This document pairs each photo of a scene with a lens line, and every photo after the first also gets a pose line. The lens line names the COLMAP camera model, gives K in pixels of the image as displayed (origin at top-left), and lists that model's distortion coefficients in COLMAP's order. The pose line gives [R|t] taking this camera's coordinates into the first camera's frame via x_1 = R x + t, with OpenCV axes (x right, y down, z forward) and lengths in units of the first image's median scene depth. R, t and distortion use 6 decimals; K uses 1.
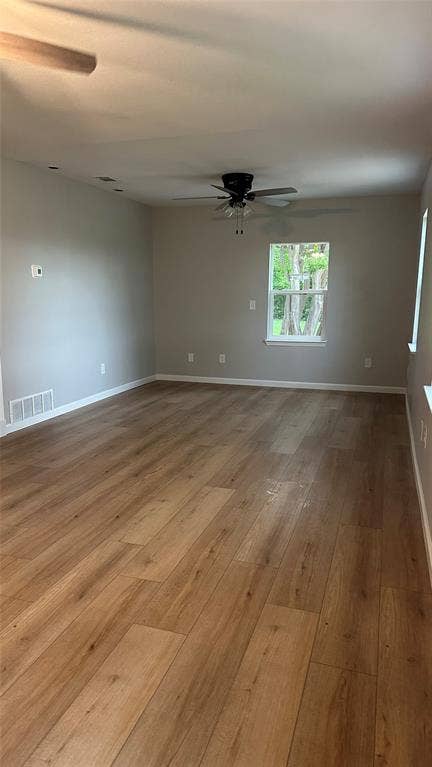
lens RADIAL K [[536.9, 0, 213.9], [0, 536.9, 389.5], [0, 0, 1]] dist [0.040654, -0.065288]
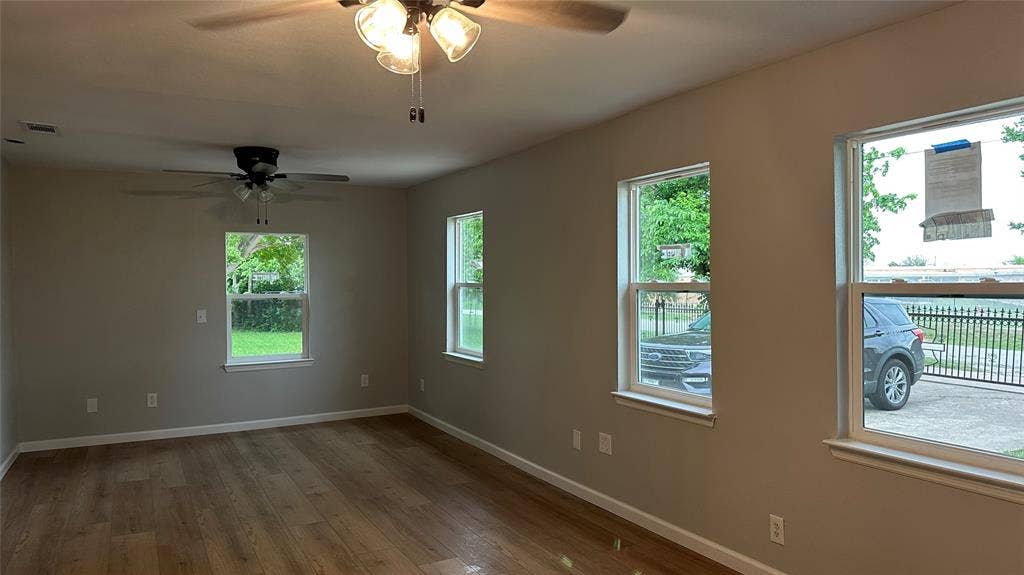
lens RADIAL K [[716.8, 0, 522.8], [0, 716.8, 284.9], [0, 0, 1]] dist [0.040654, -0.065288]
pose [[0.689609, -0.019019, 0.723933, -0.423414], [0.141236, 0.983991, -0.108688, -0.050894], [-0.710276, 0.177198, 0.681255, 0.092372]]
